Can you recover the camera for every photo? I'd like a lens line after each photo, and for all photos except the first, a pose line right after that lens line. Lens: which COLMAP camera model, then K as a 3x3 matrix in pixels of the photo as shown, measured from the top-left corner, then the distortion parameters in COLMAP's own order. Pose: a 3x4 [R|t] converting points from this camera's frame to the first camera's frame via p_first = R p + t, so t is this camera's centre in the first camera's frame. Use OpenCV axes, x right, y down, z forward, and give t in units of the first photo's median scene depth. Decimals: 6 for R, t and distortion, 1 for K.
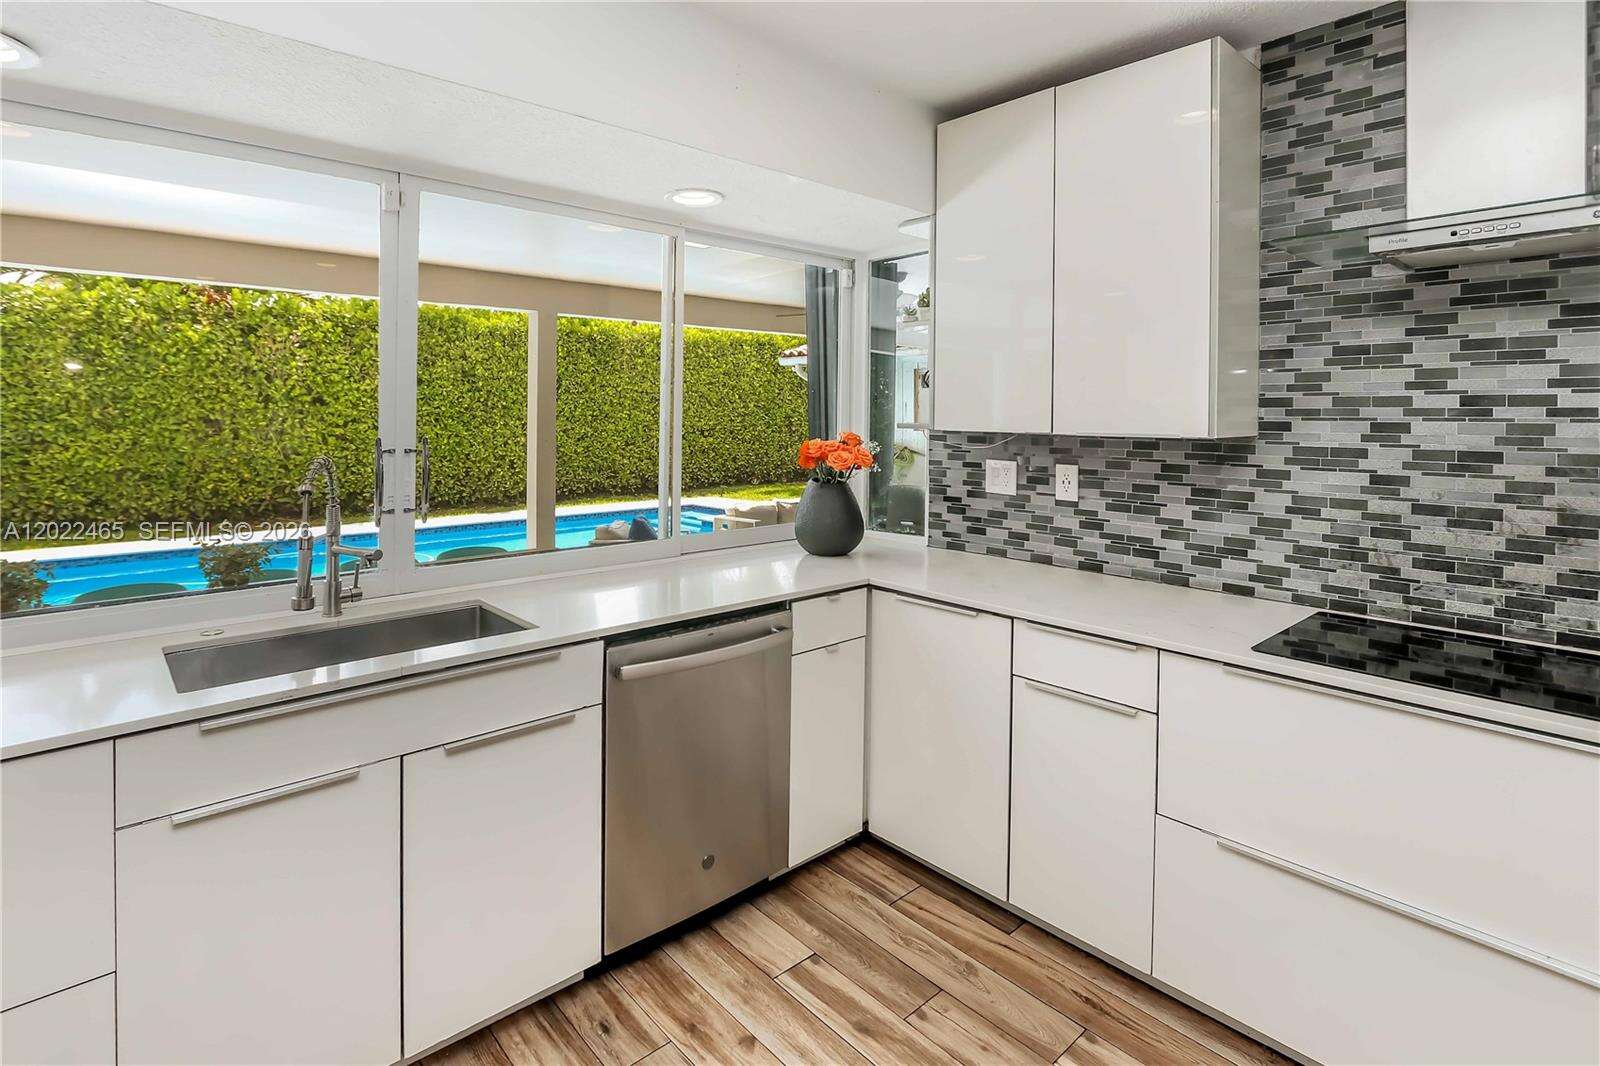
lens RADIAL K [[781.9, 0, 785.2], [0, 781.9, 426.5], [0, 0, 1]] dist [-0.016085, 0.000088]
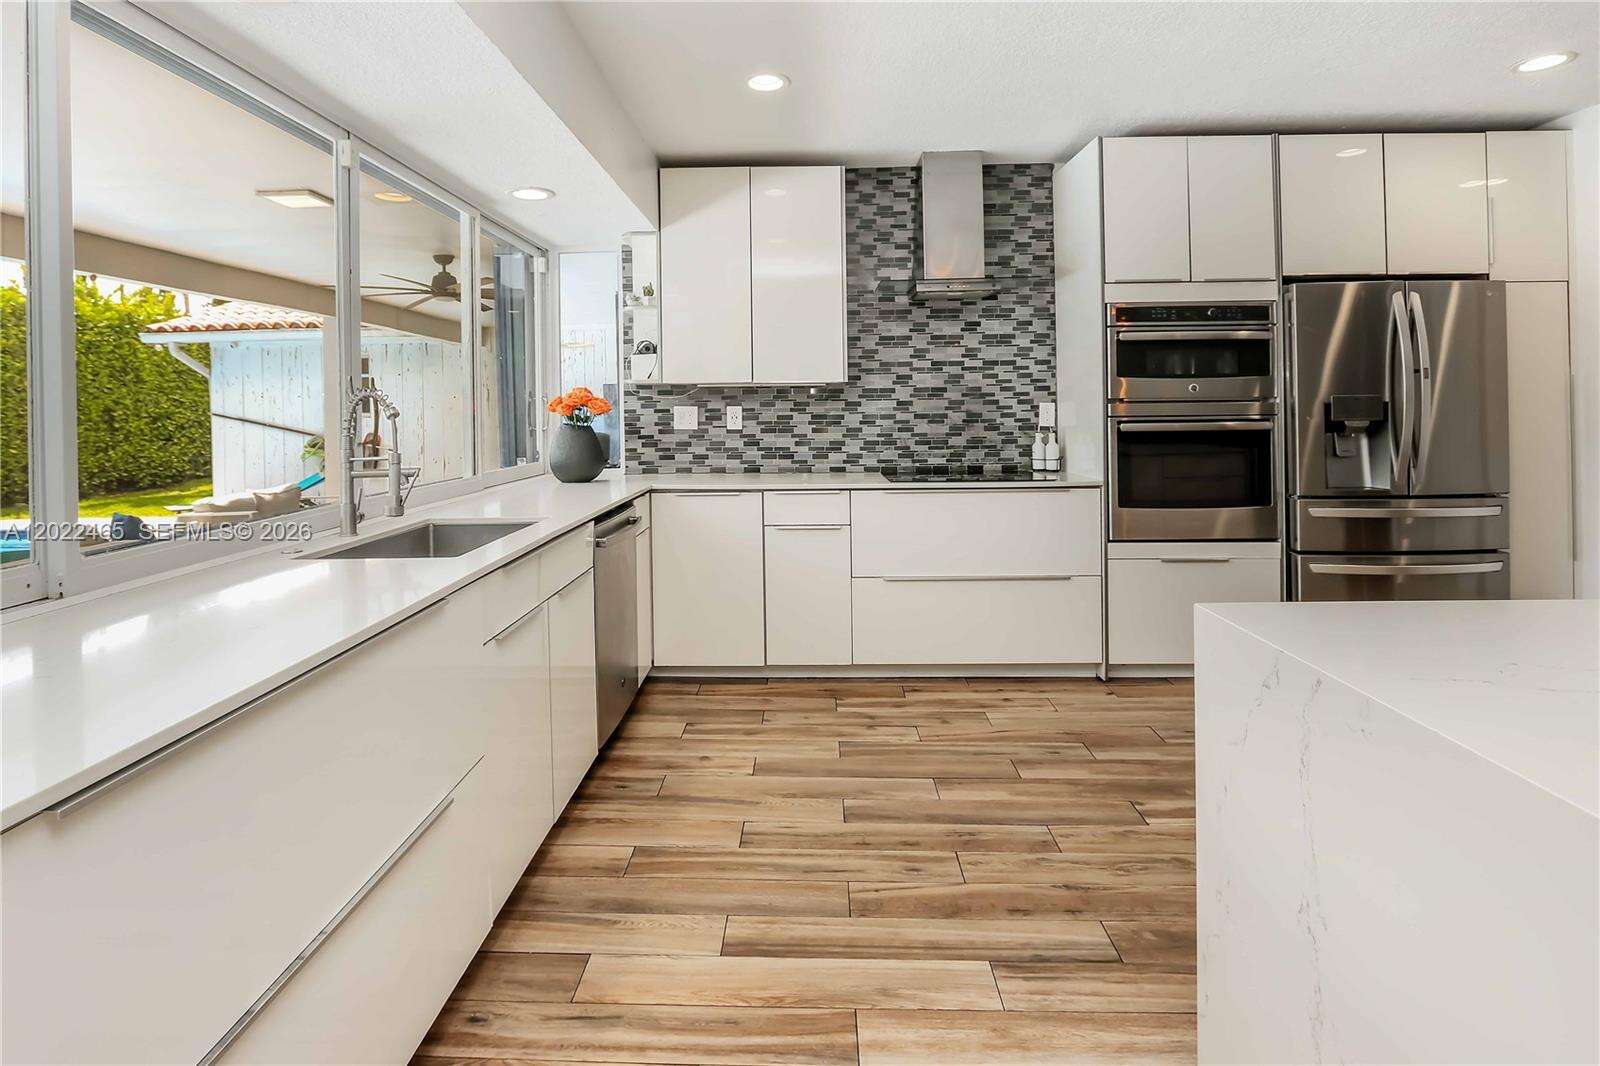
lens RADIAL K [[792.3, 0, 774.5], [0, 792.3, 418.1], [0, 0, 1]] dist [-0.027910, 0.000001]
pose [[0.697632, -0.024381, 0.716042, -0.848836], [0.027155, 0.999603, 0.007580, 0.075652], [-0.715942, 0.014156, 0.698016, -0.179627]]
